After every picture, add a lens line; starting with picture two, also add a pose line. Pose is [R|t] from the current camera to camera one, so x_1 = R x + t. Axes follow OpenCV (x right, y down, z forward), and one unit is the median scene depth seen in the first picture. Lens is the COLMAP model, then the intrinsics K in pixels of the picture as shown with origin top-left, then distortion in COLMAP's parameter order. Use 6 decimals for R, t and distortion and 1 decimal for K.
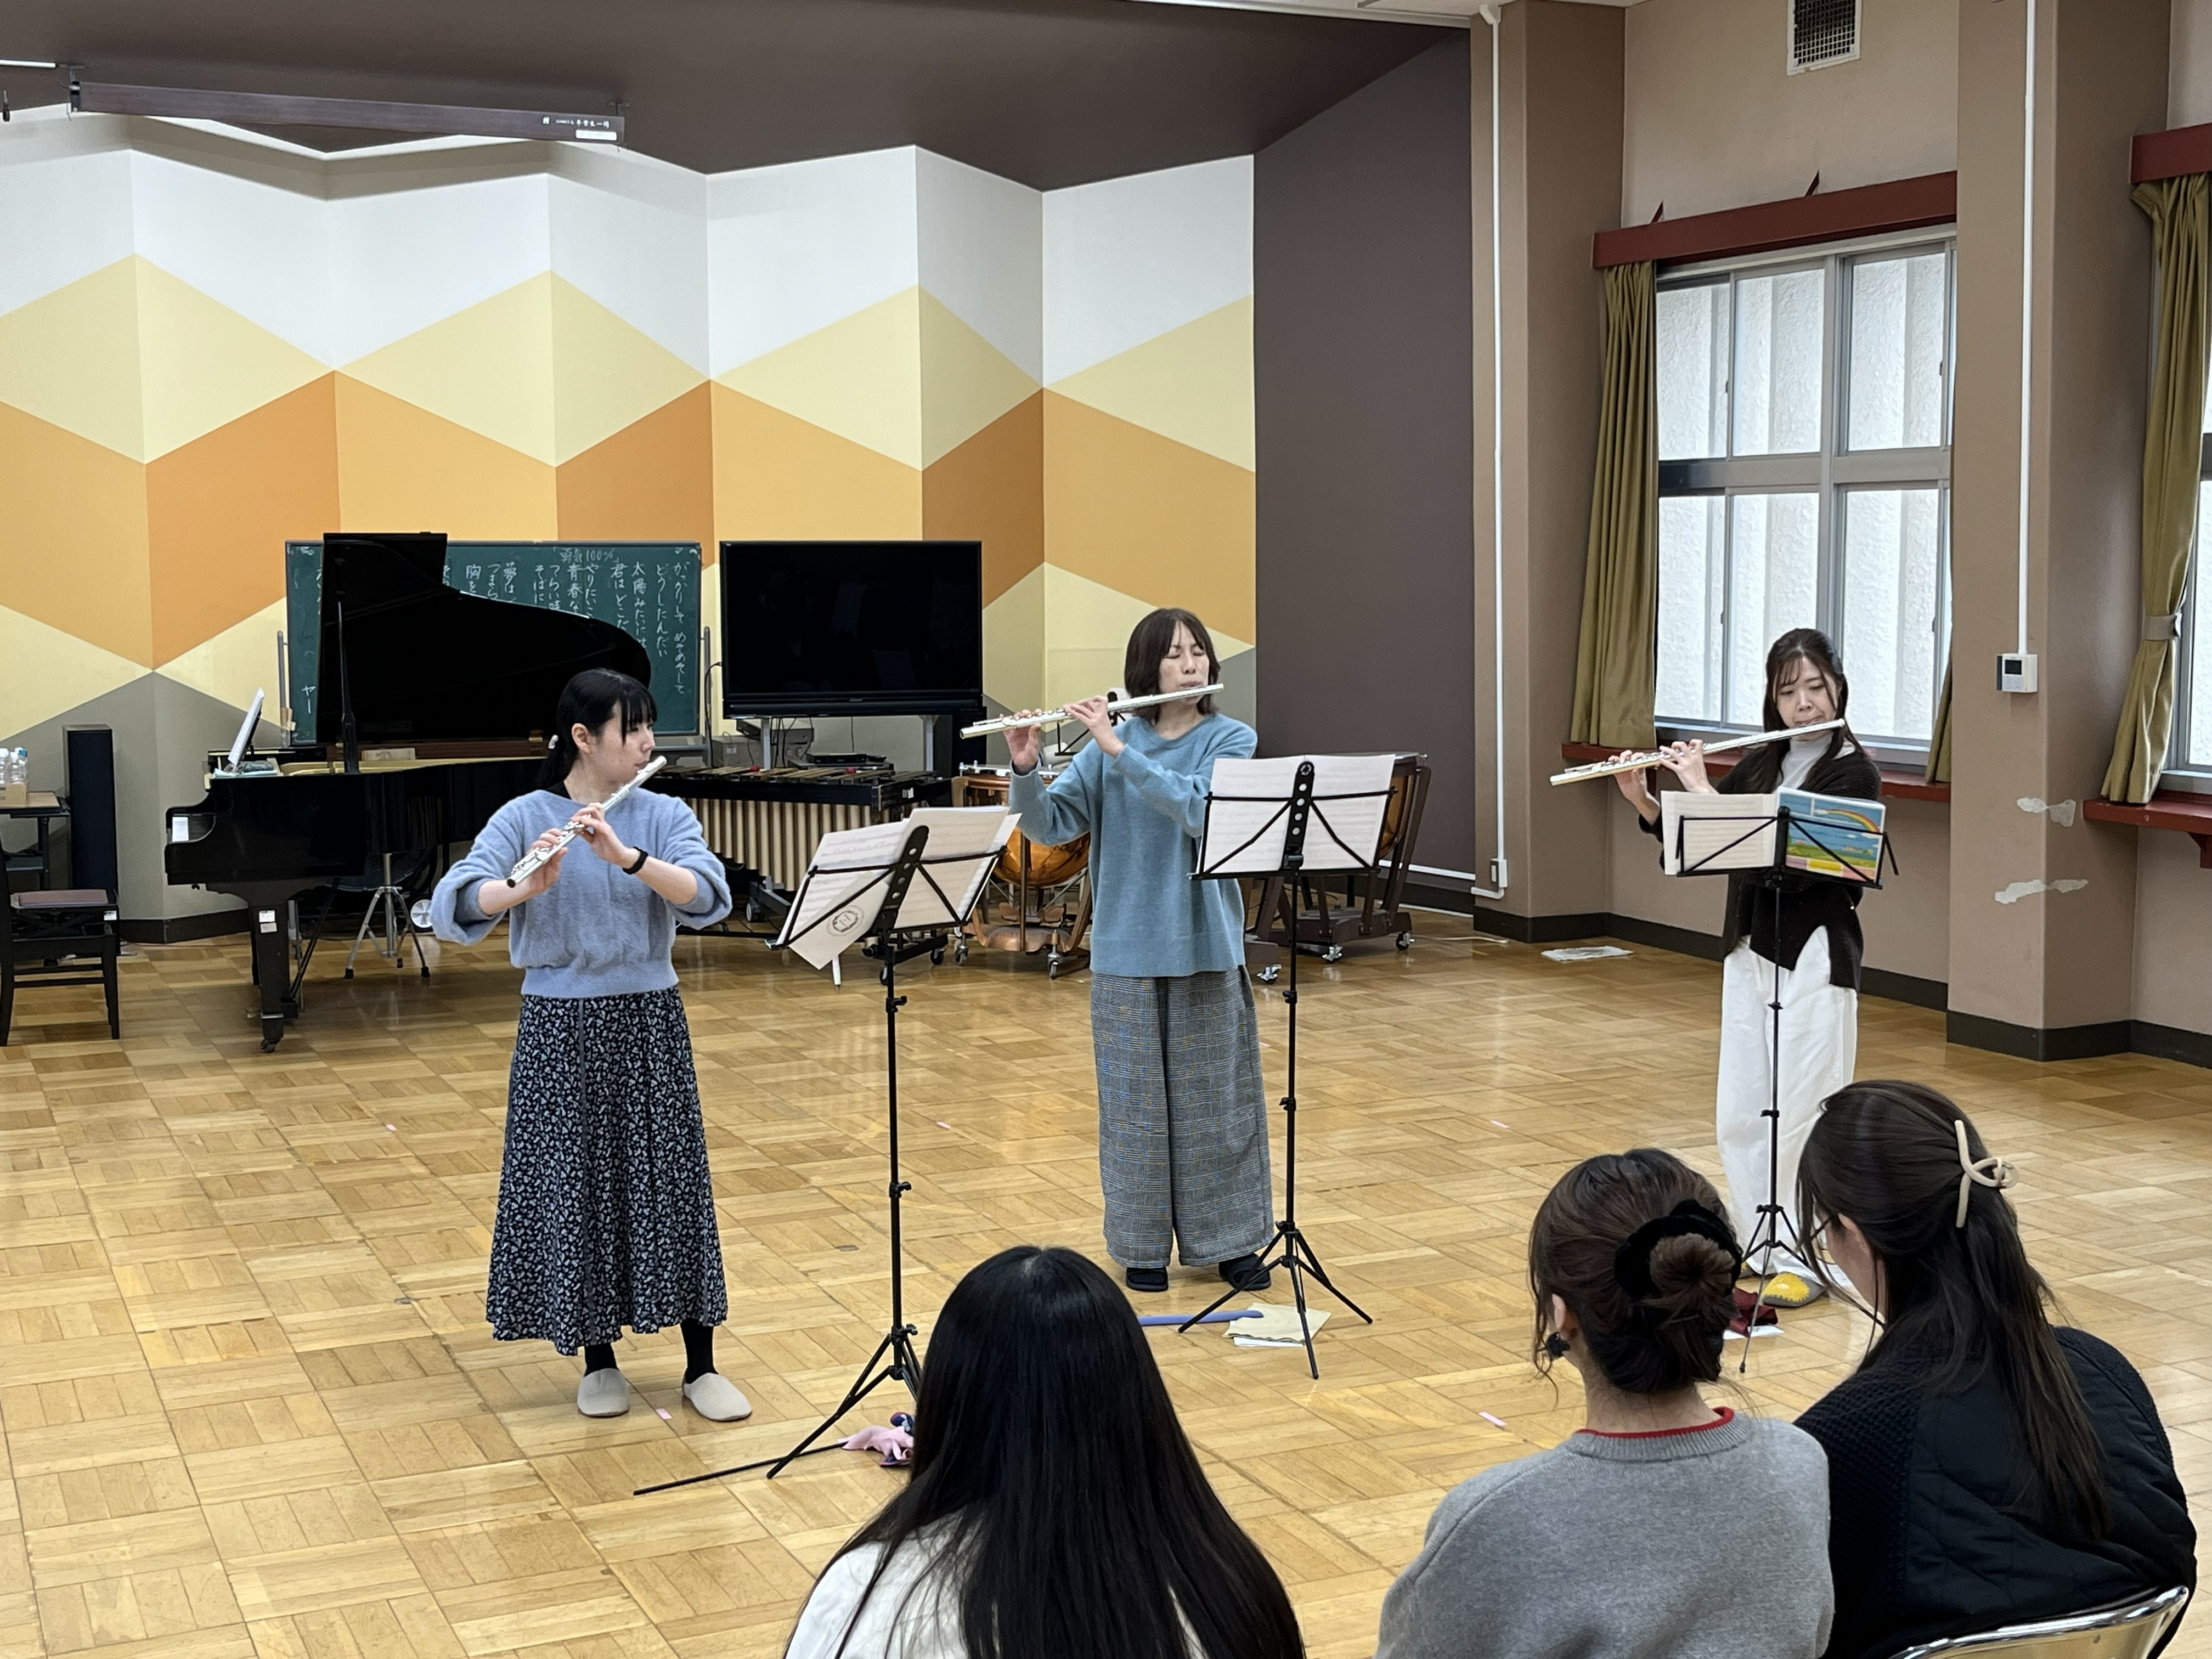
lens RADIAL K [[2684.2, 0, 1094.9], [0, 2684.2, 834.3], [0, 0, 1]] dist [0.072551, -0.145290]
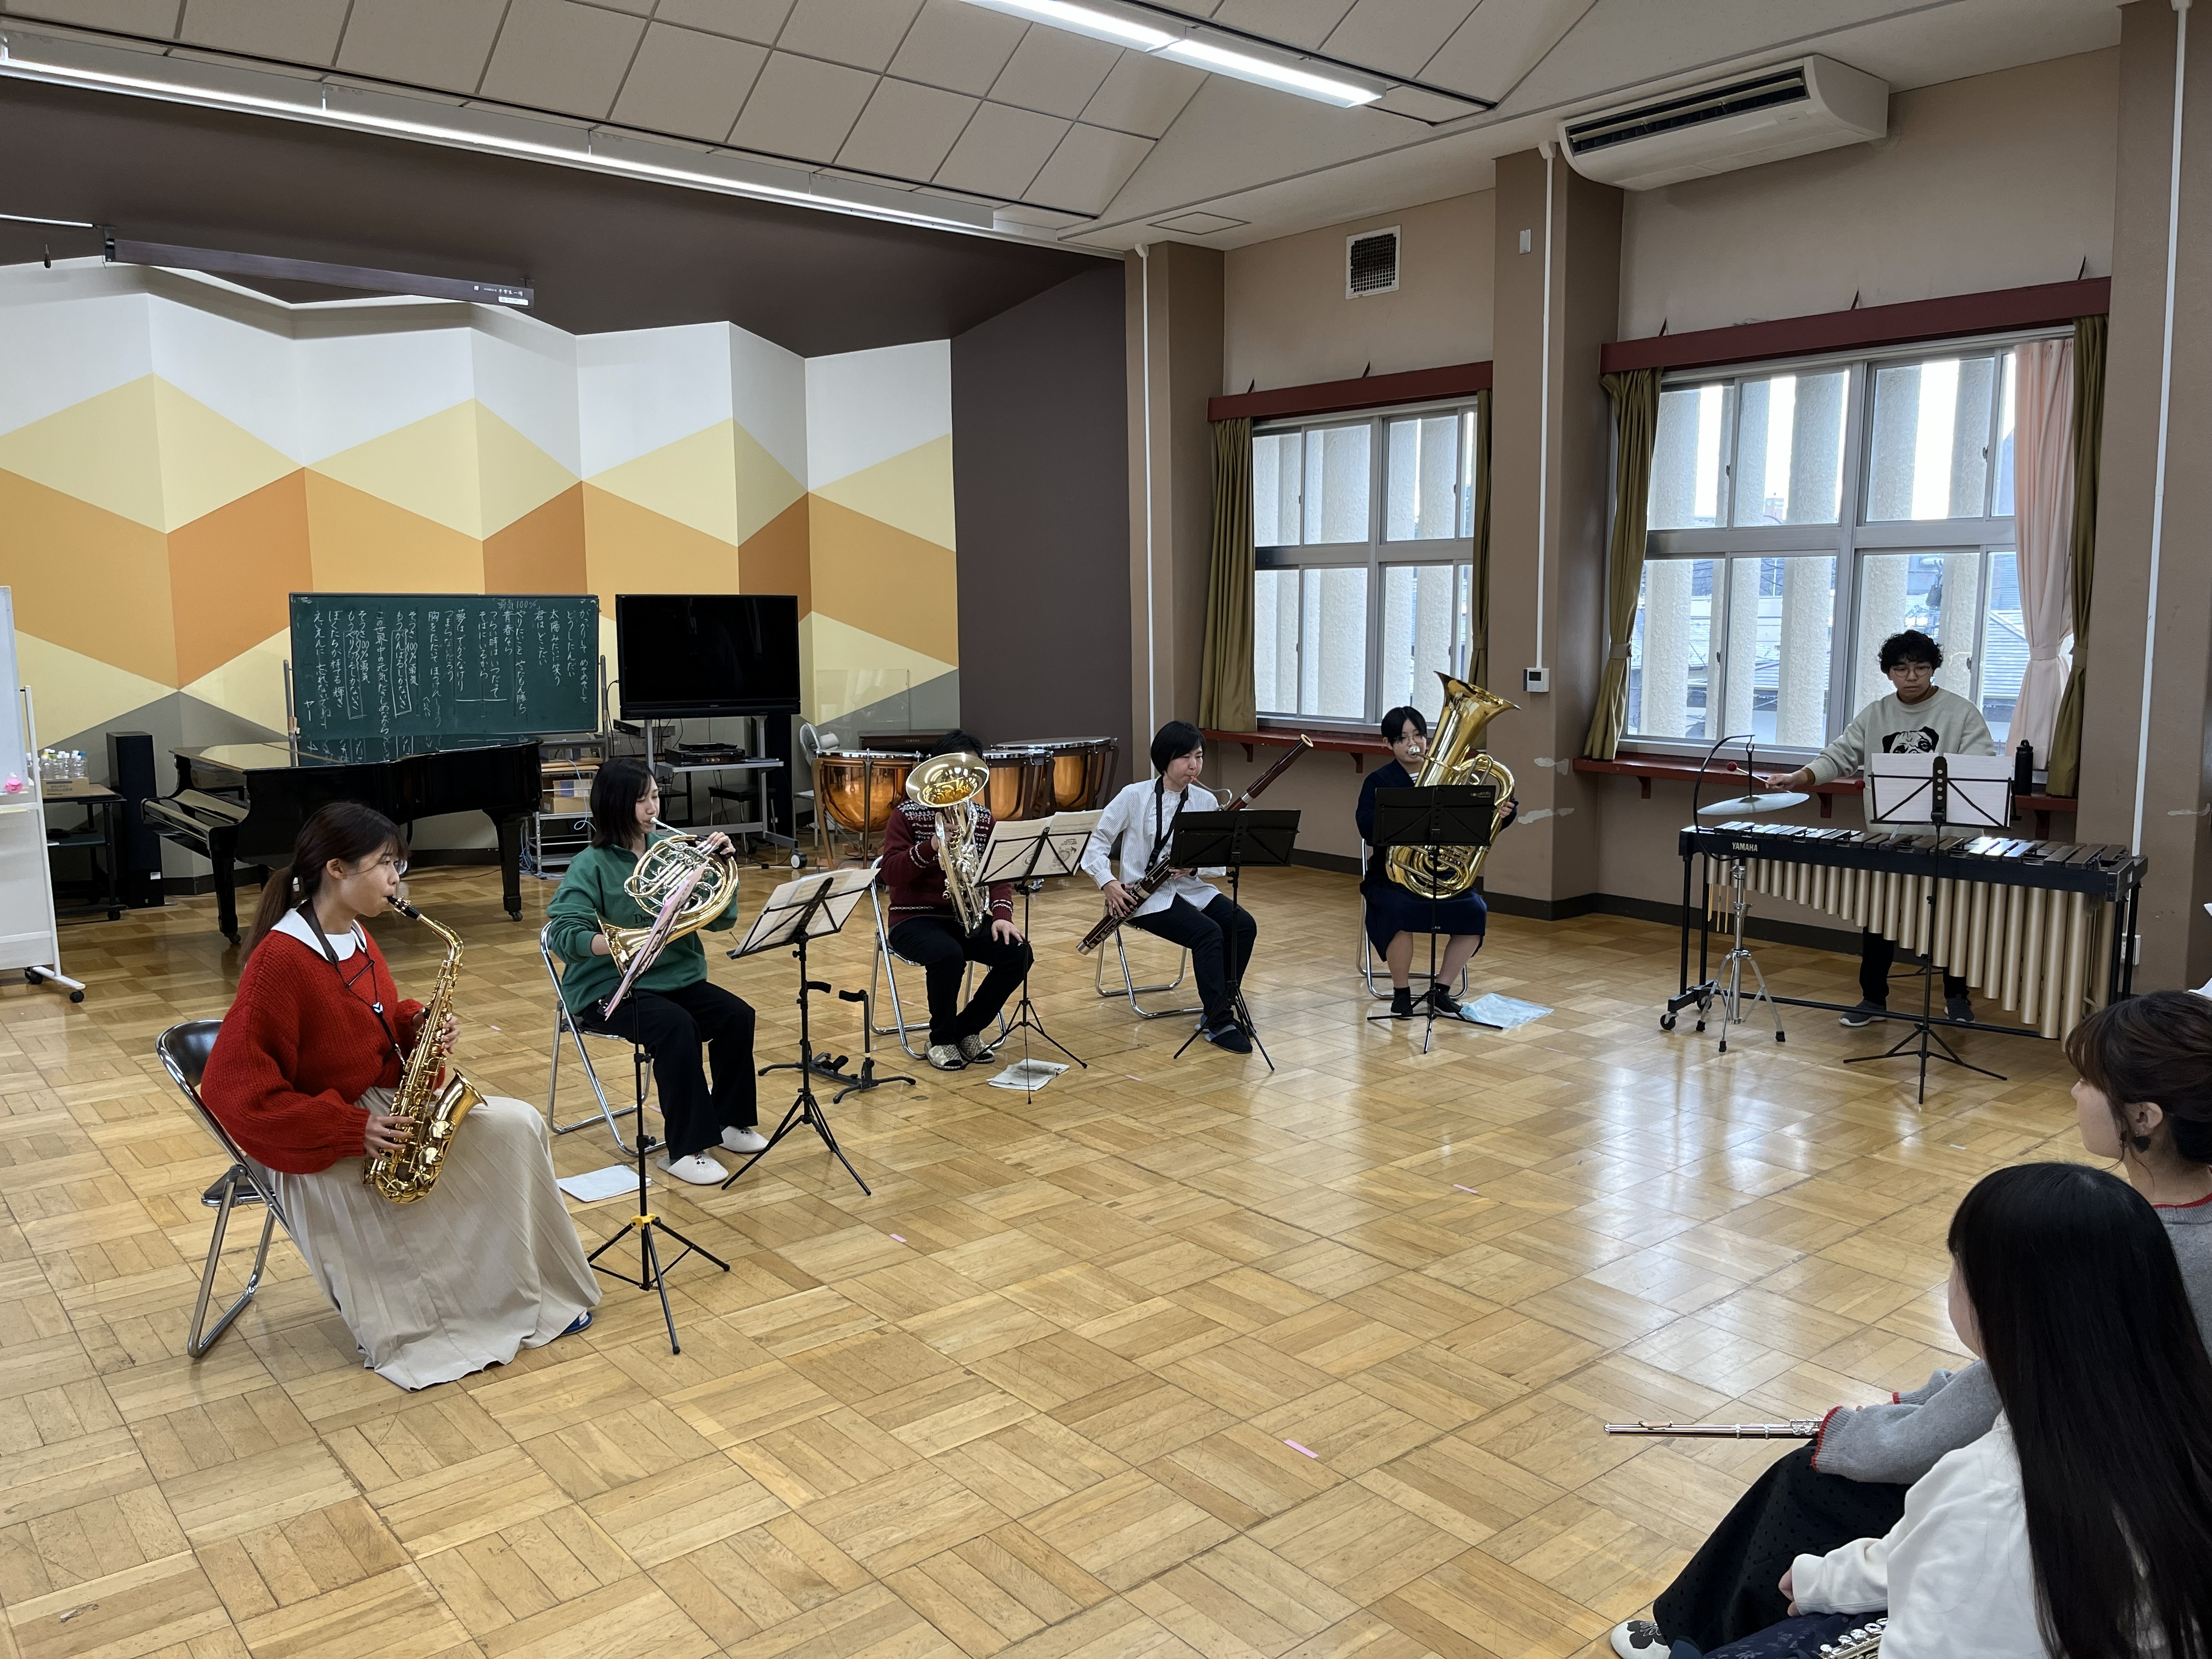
lens RADIAL K [[1662.3, 0, 1100.2], [0, 1662.3, 833.2], [0, 0, 1]] dist [0.069037, -0.088960]
pose [[0.965174, -0.032578, 0.259573, -0.146537], [0.025325, 0.999191, 0.031241, -0.005444], [-0.260381, -0.023579, 0.965218, 0.094235]]
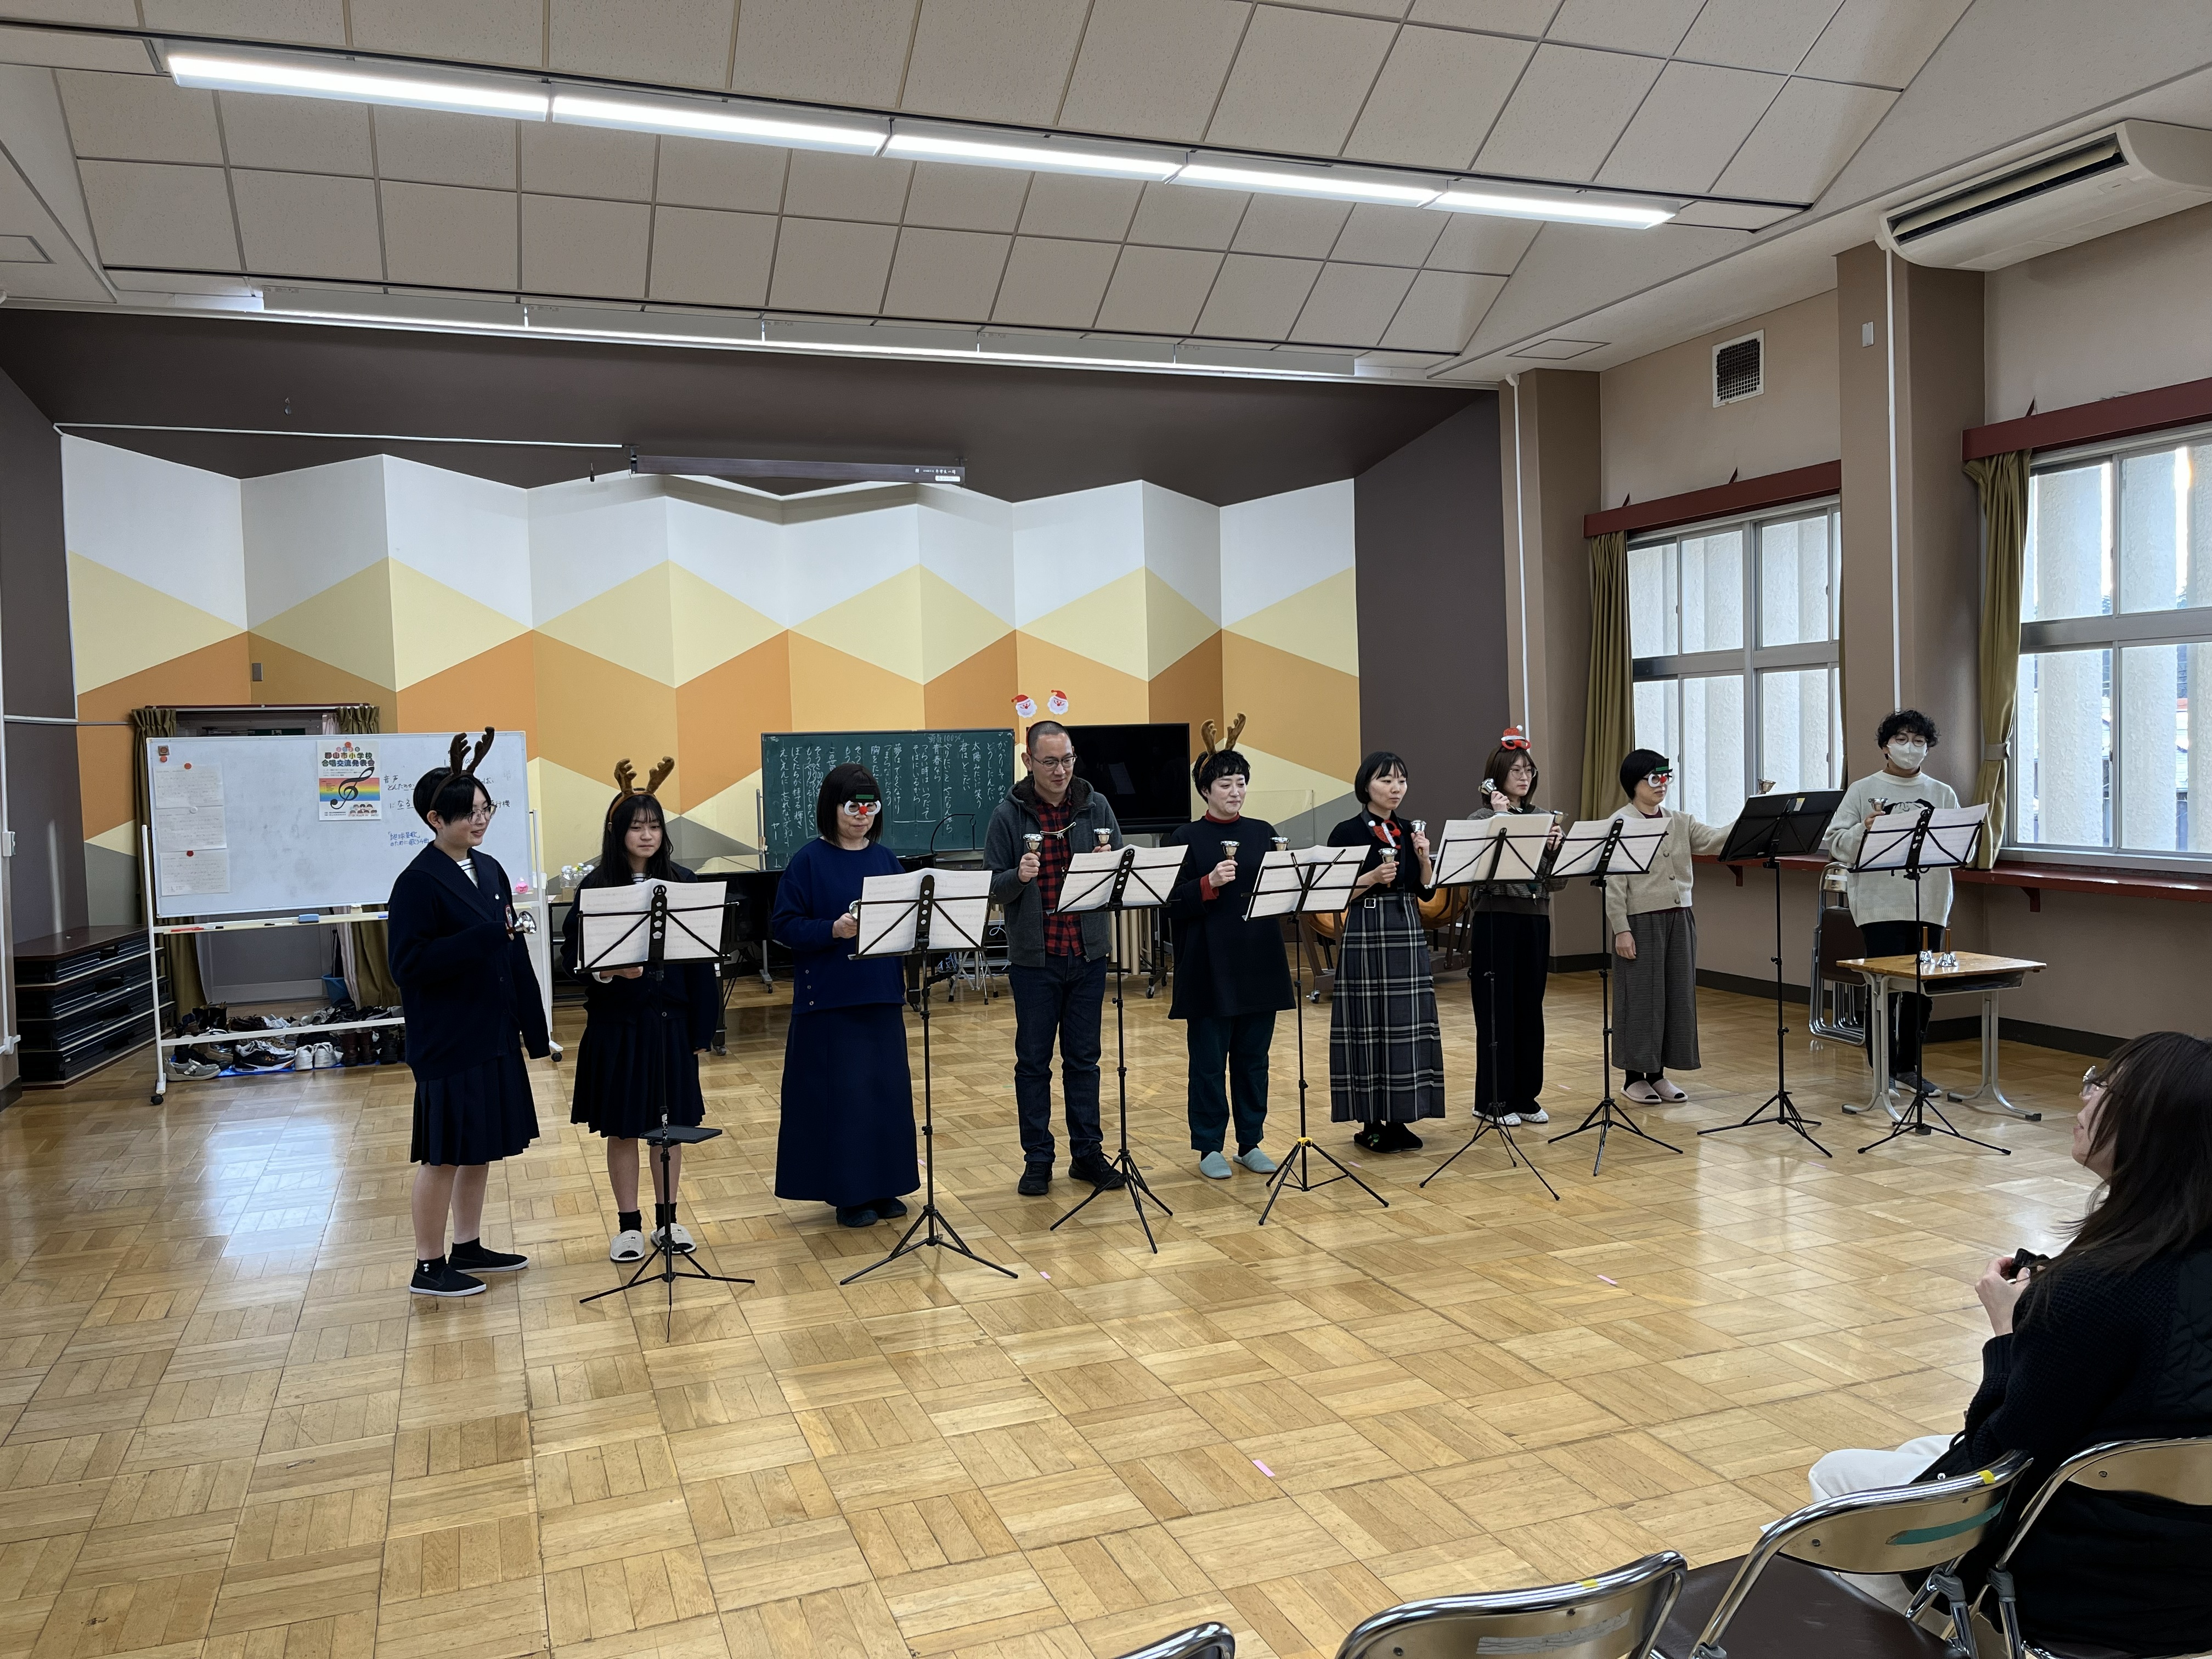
lens RADIAL K [[1662.3, 0, 1100.2], [0, 1662.3, 833.2], [0, 0, 1]] dist [0.069037, -0.088960]
pose [[0.997195, -0.020205, -0.072064, -0.030536], [0.016202, 0.998316, -0.055702, 0.010850], [0.073068, 0.054378, 0.995843, 0.030264]]
